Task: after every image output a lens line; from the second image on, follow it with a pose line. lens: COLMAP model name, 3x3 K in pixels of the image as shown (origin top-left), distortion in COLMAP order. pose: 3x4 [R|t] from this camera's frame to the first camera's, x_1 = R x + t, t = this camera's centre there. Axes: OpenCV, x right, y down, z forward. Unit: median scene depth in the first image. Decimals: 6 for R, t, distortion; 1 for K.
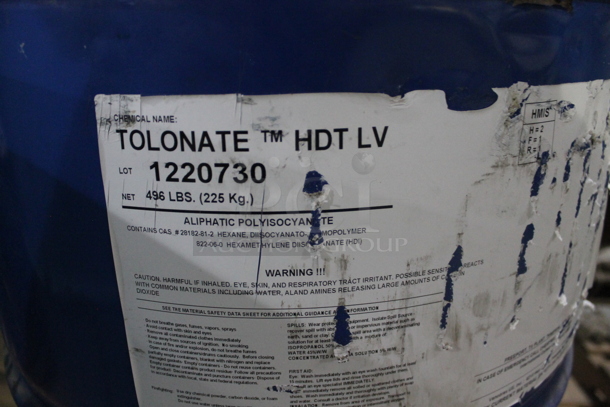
lens RADIAL K [[505.9, 0, 314.8], [0, 505.9, 197.3], [0, 0, 1]] dist [-0.163938, 0.128055]
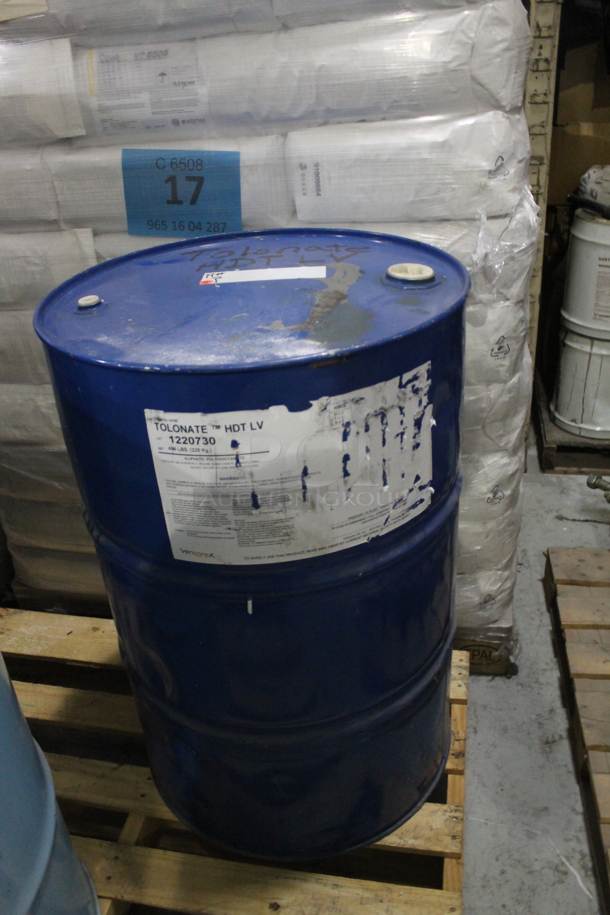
lens RADIAL K [[758.9, 0, 311.4], [0, 758.9, 465.8], [0, 0, 1]] dist [-0.163938, 0.128055]
pose [[0.991664, -0.007569, -0.128631, 0.775338], [0.034013, 0.978243, 0.204654, -0.614131], [0.124283, -0.207323, 0.970346, -2.352621]]
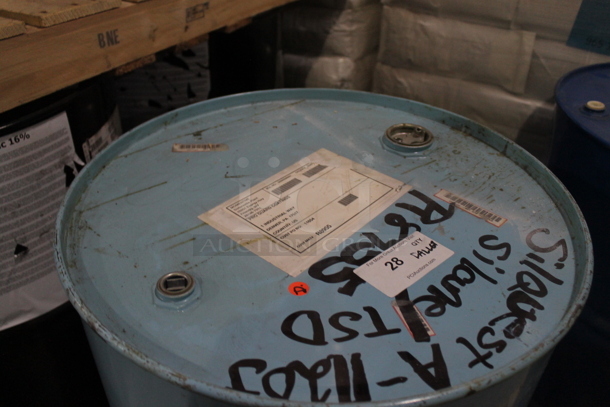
lens RADIAL K [[505.9, 0, 306.8], [0, 505.9, 201.2], [0, 0, 1]] dist [-0.163938, 0.128055]
pose [[0.896879, 0.250270, -0.364654, -1.457557], [-0.146898, 0.946256, 0.288134, -0.757296], [0.417167, -0.204855, 0.885441, -2.341330]]
